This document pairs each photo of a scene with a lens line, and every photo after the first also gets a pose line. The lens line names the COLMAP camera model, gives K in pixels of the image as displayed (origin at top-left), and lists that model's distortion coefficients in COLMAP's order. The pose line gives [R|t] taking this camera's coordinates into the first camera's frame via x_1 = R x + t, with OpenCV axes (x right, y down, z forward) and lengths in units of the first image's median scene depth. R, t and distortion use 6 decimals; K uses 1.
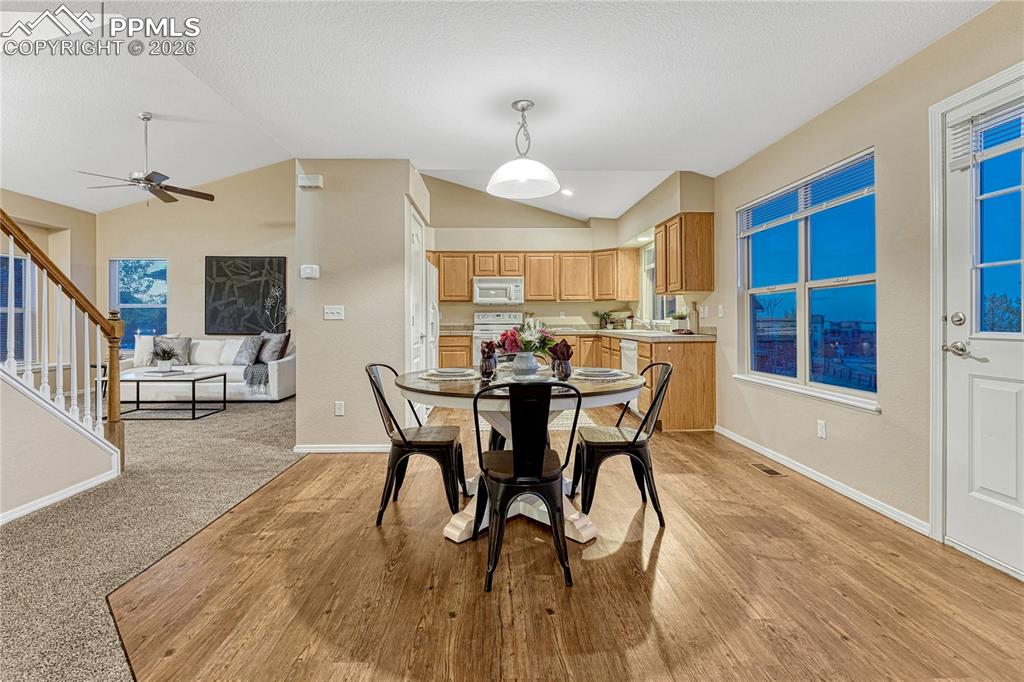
lens RADIAL K [[458.4, 0, 510.9], [0, 458.4, 319.1], [0, 0, 1]] dist [-0.010640, 0.000058]
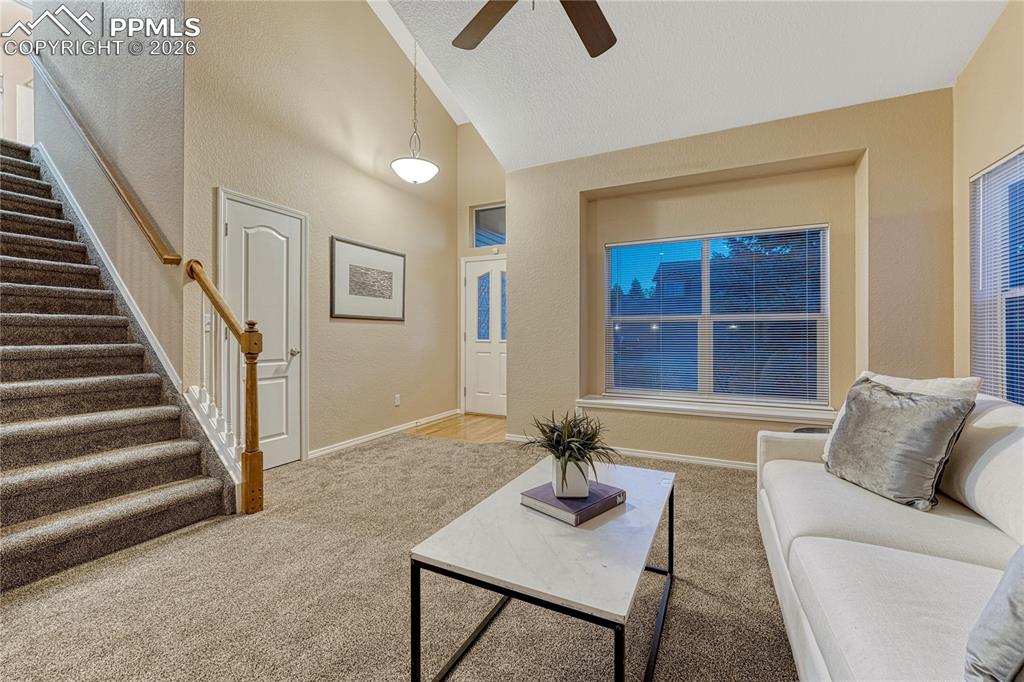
lens RADIAL K [[417.9, 0, 505.6], [0, 417.9, 337.5], [0, 0, 1]] dist [-0.002529, 0.000157]
pose [[-0.481201, 0.004225, -0.876600, -0.393889], [0.000694, 0.999990, 0.004438, 0.006221], [0.876610, 0.001527, -0.481199, 0.893586]]
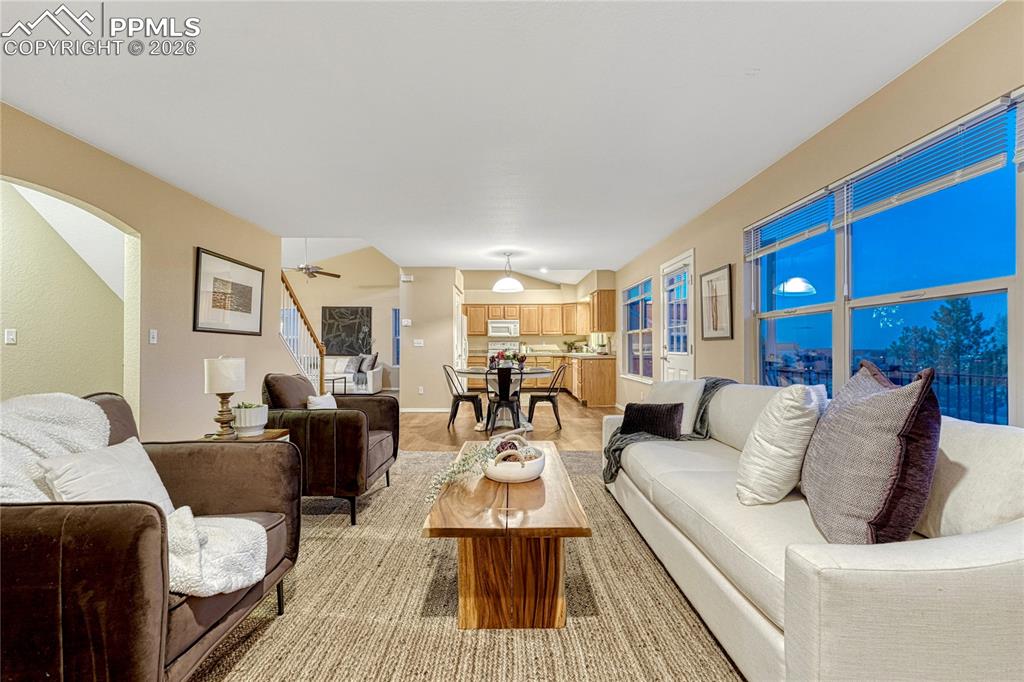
lens RADIAL K [[417.9, 0, 505.6], [0, 417.9, 337.5], [0, 0, 1]] dist [-0.002529, 0.000157]
pose [[0.998974, 0.000893, -0.045275, 0.048675], [-0.001766, 0.999814, -0.019231, -0.002406], [0.045250, 0.019291, 0.998789, -0.488757]]
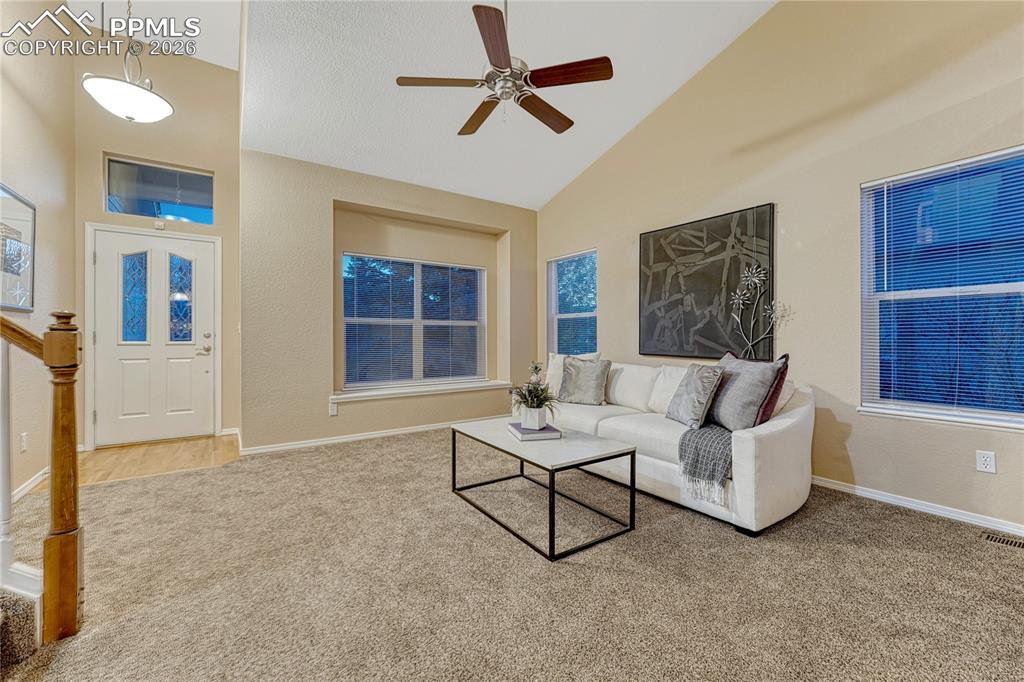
lens RADIAL K [[417.9, 0, 505.6], [0, 417.9, 337.5], [0, 0, 1]] dist [-0.002529, 0.000157]
pose [[0.527196, 0.004185, -0.849733, -0.293121], [0.001516, 0.999982, 0.005865, 0.005641], [0.849742, -0.004380, 0.527180, 0.578461]]
